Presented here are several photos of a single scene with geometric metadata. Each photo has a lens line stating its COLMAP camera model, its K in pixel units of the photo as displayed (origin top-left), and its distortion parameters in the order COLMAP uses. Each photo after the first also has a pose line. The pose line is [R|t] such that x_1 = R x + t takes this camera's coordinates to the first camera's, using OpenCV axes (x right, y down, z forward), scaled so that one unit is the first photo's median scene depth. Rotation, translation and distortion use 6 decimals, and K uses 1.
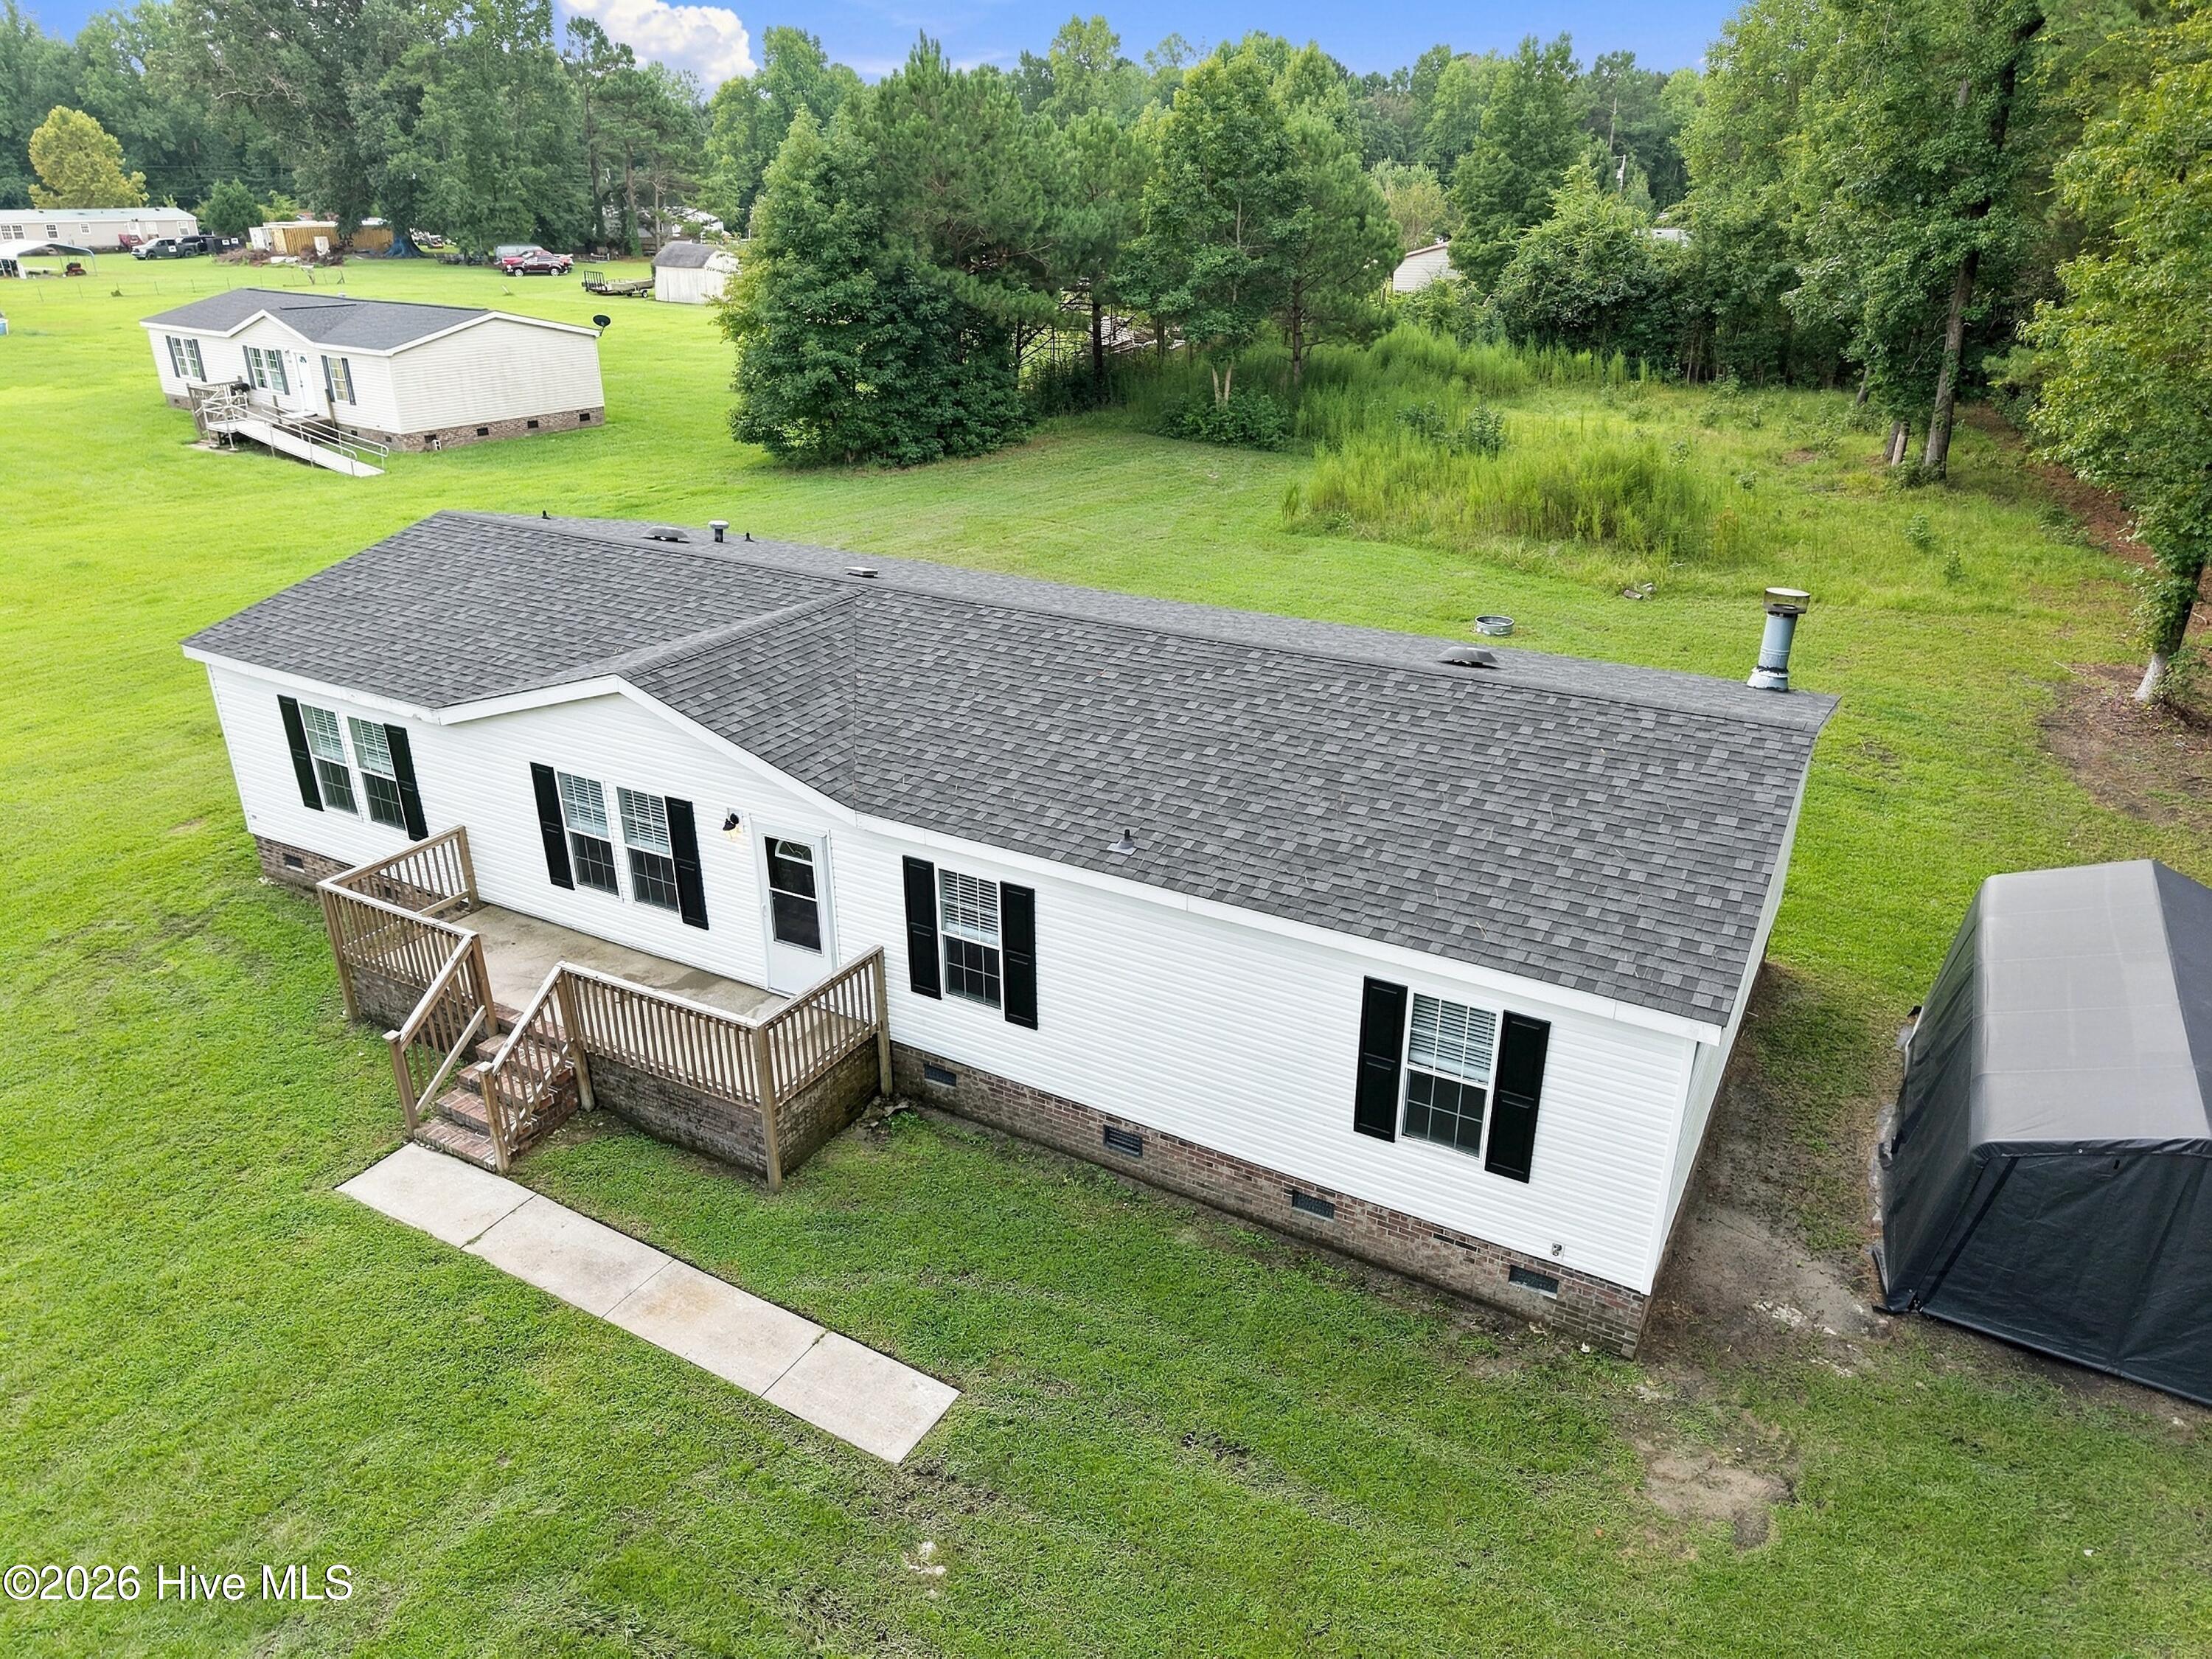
lens RADIAL K [[1478.6, 0, 1106.0], [0, 1478.6, 829.5], [0, 0, 1]] dist [0.012046, -0.005236]
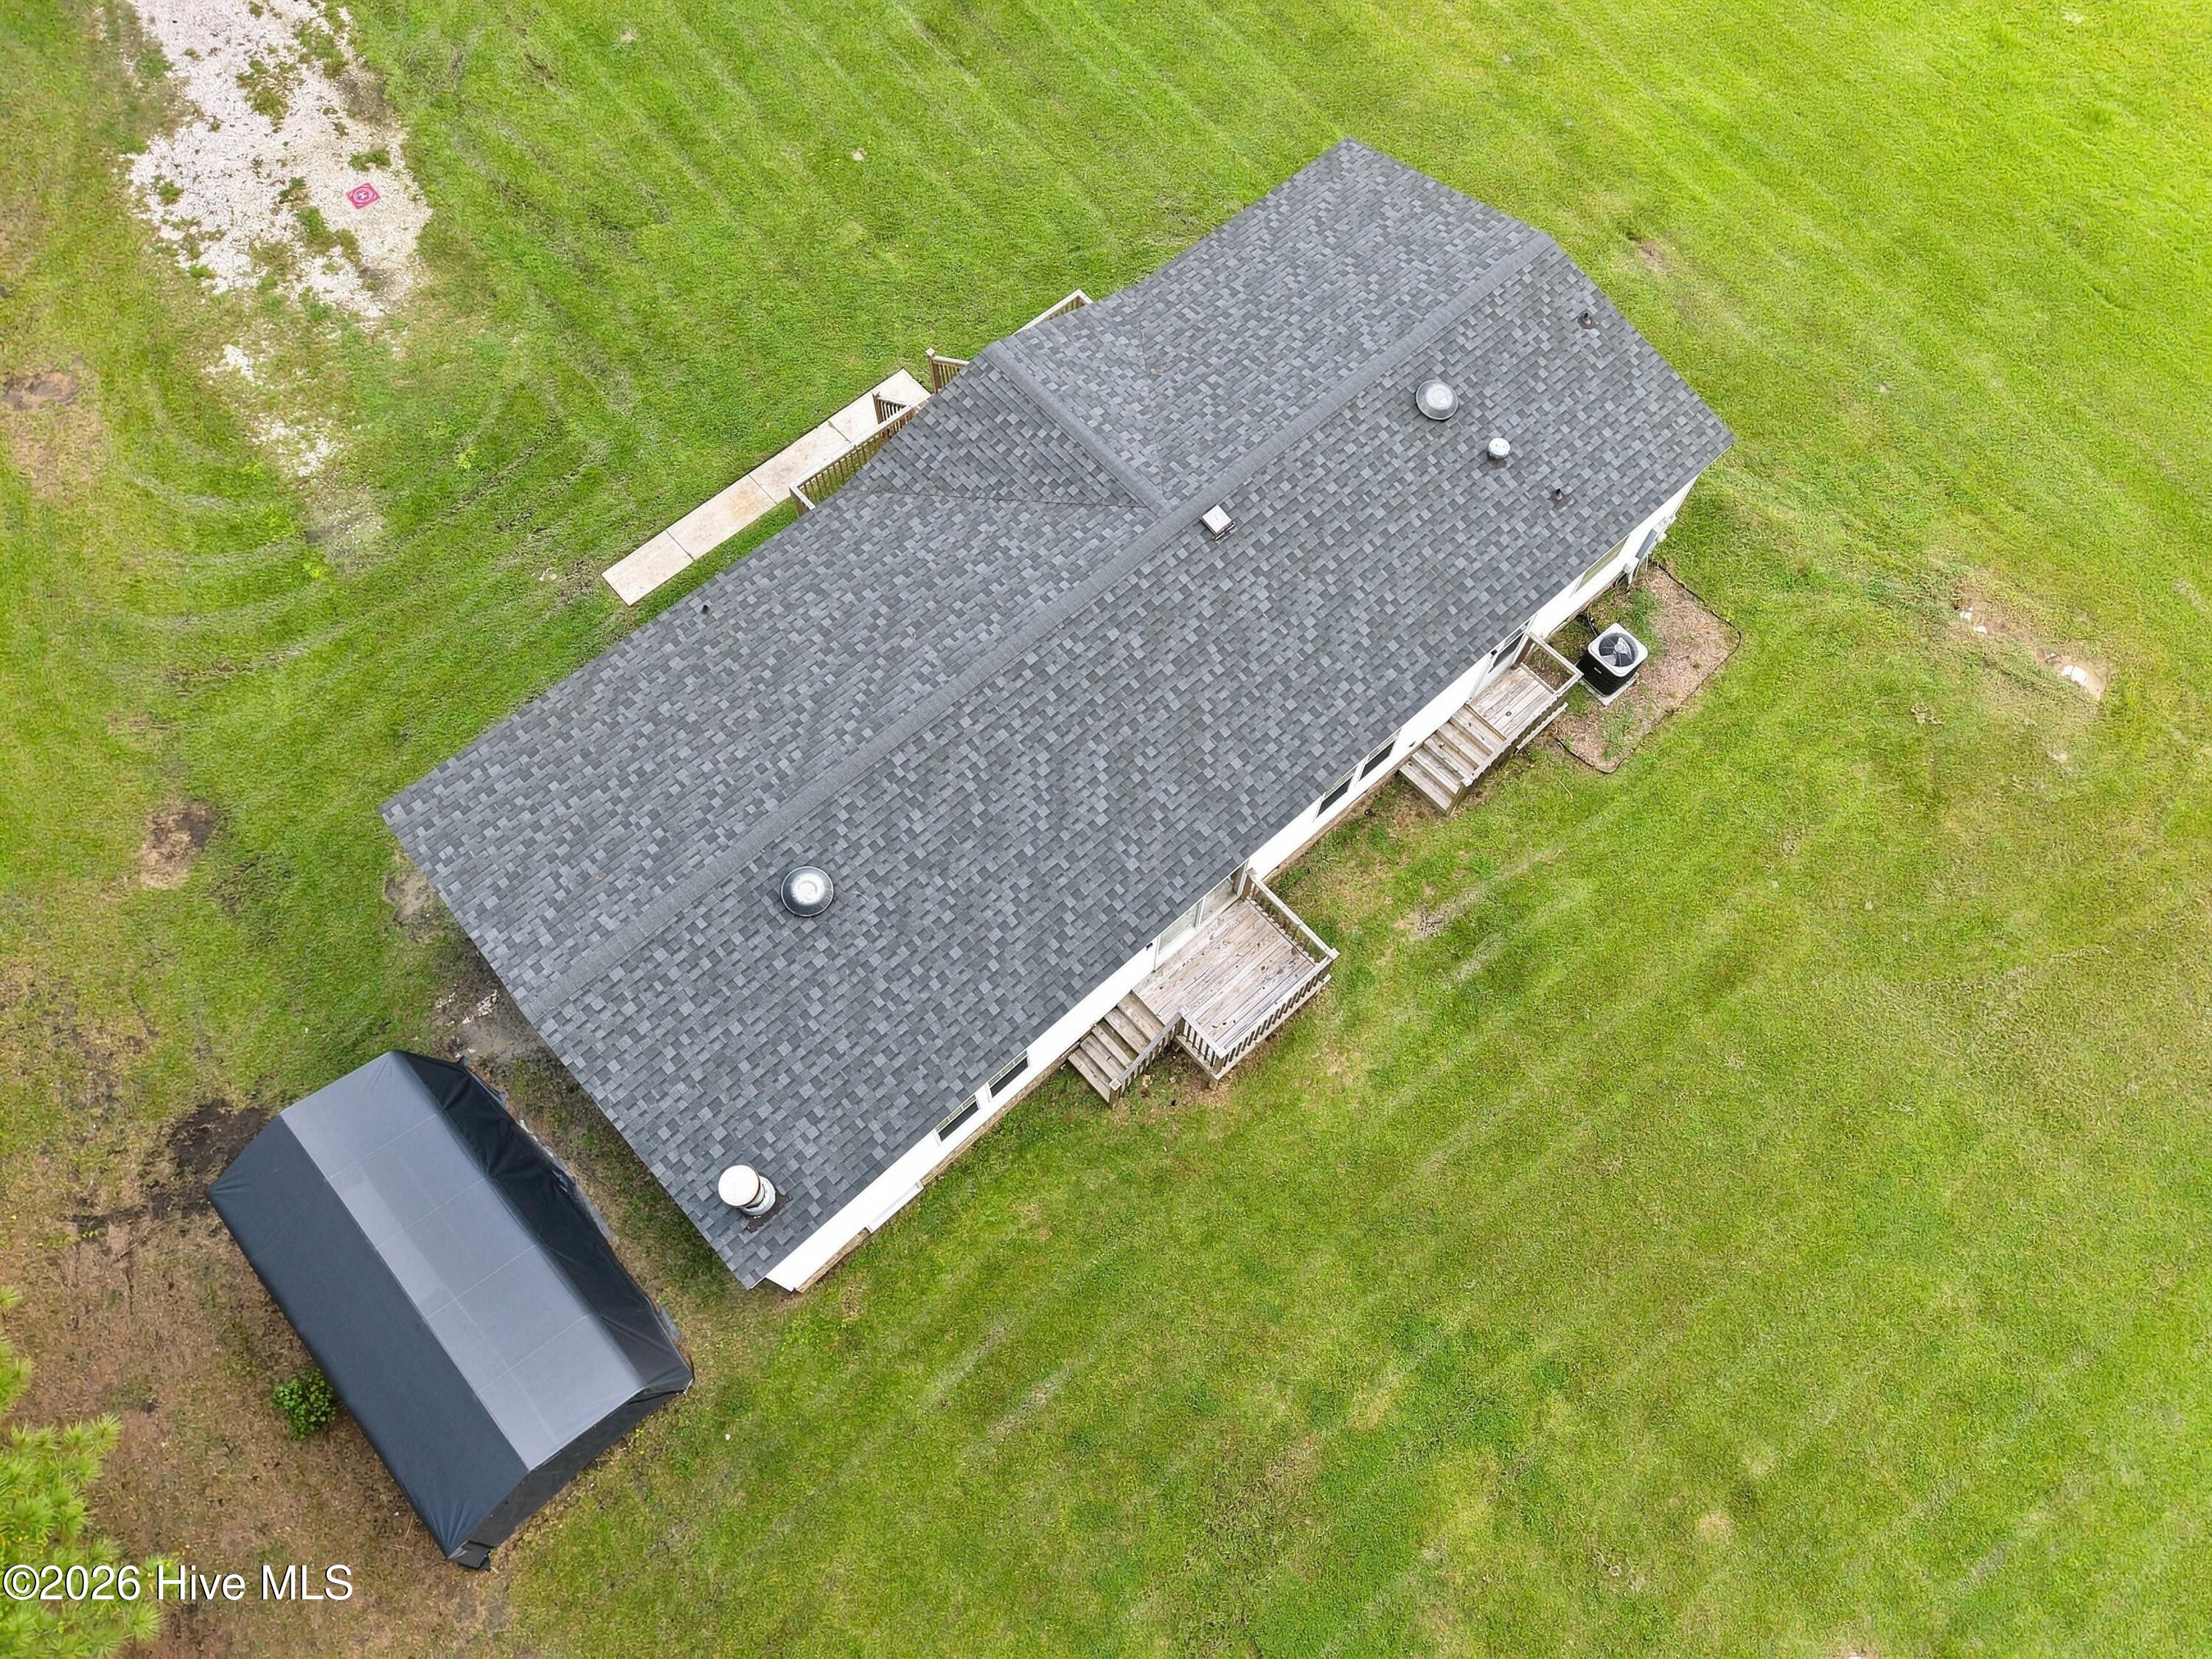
lens RADIAL K [[1478.6, 0, 1106.0], [0, 1478.6, 829.5], [0, 0, 1]] dist [0.012046, -0.005236]
pose [[-0.319814, 0.868933, -0.377723, 0.624479], [-0.394021, 0.240580, 0.887056, -1.386488], [0.861665, 0.432524, 0.265436, 0.954488]]
